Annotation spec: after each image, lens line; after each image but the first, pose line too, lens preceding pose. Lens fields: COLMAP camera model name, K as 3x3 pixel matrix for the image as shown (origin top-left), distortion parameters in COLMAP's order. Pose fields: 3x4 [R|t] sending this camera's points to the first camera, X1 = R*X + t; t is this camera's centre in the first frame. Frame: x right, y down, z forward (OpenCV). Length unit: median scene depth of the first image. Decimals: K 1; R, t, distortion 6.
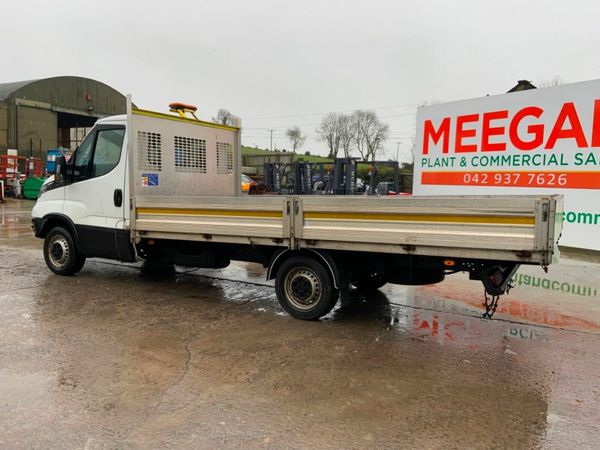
lens RADIAL K [[506.7, 0, 300.0], [0, 506.7, 225.8], [0, 0, 1]] dist [0.078039, -0.142746]
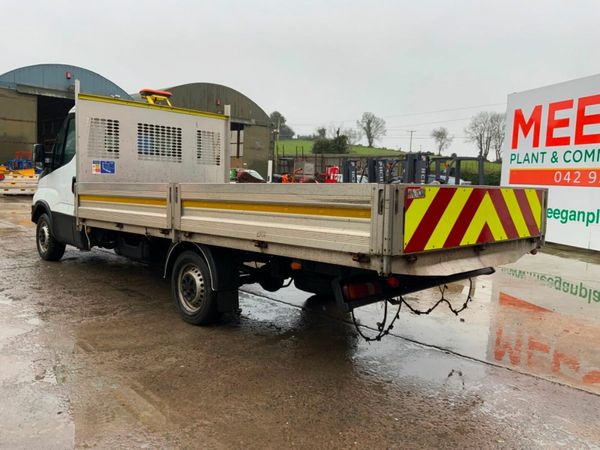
lens RADIAL K [[506.7, 0, 300.8], [0, 506.7, 222.9], [0, 0, 1]] dist [0.078039, -0.142746]
pose [[0.957378, 0.036253, -0.286553, 0.318840], [-0.039661, 0.999195, -0.006093, 0.006743], [0.286101, 0.017198, 0.958045, 0.154696]]
